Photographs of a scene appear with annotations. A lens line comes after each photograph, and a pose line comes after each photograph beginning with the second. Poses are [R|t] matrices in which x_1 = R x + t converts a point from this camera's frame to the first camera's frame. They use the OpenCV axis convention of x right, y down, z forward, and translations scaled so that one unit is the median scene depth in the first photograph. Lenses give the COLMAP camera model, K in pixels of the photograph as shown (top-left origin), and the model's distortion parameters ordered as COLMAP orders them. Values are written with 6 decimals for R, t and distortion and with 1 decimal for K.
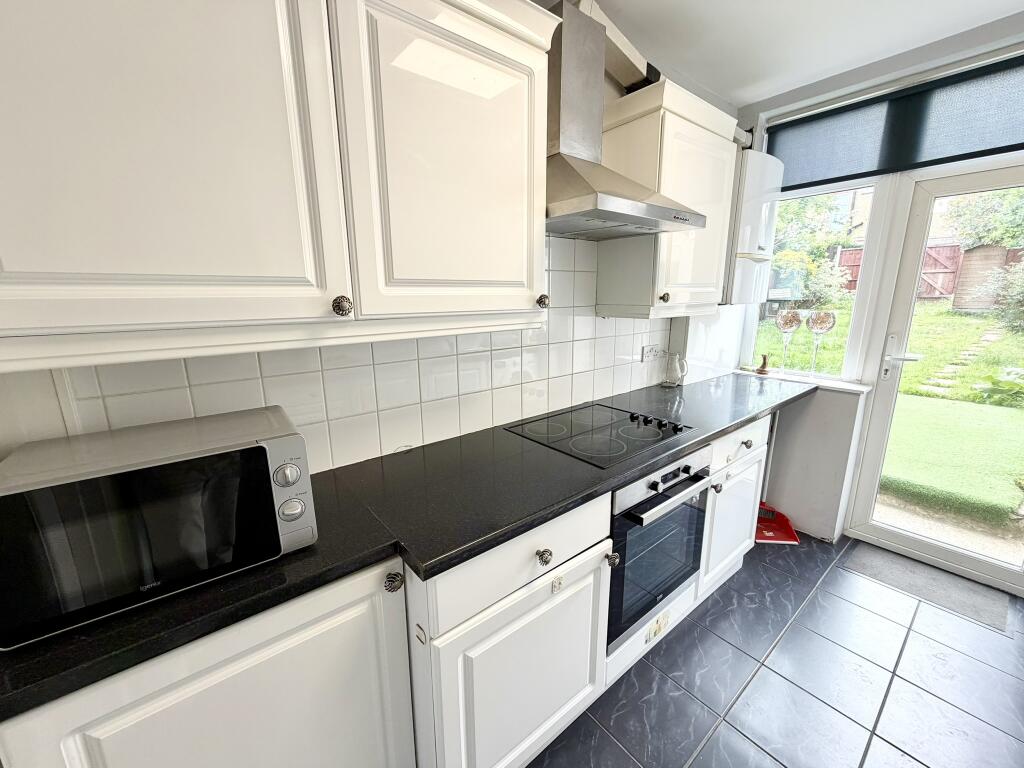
lens RADIAL K [[408.9, 0, 510.7], [0, 408.9, 385.7], [0, 0, 1]] dist [-0.001364, 0.000649]
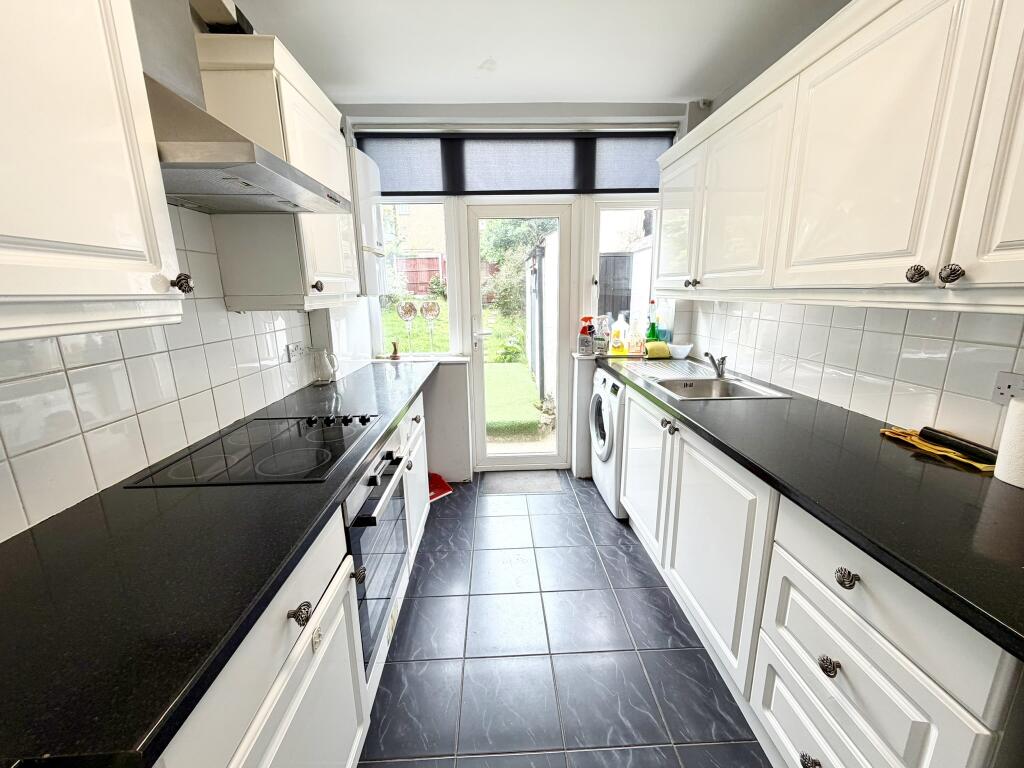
lens RADIAL K [[408.9, 0, 512.0], [0, 408.9, 385.7], [0, 0, 1]] dist [-0.001364, 0.000649]
pose [[0.589083, -0.180724, 0.787604, -0.109937], [0.185080, 0.978936, 0.086198, 0.004817], [-0.786592, 0.094991, 0.610123, 0.096974]]
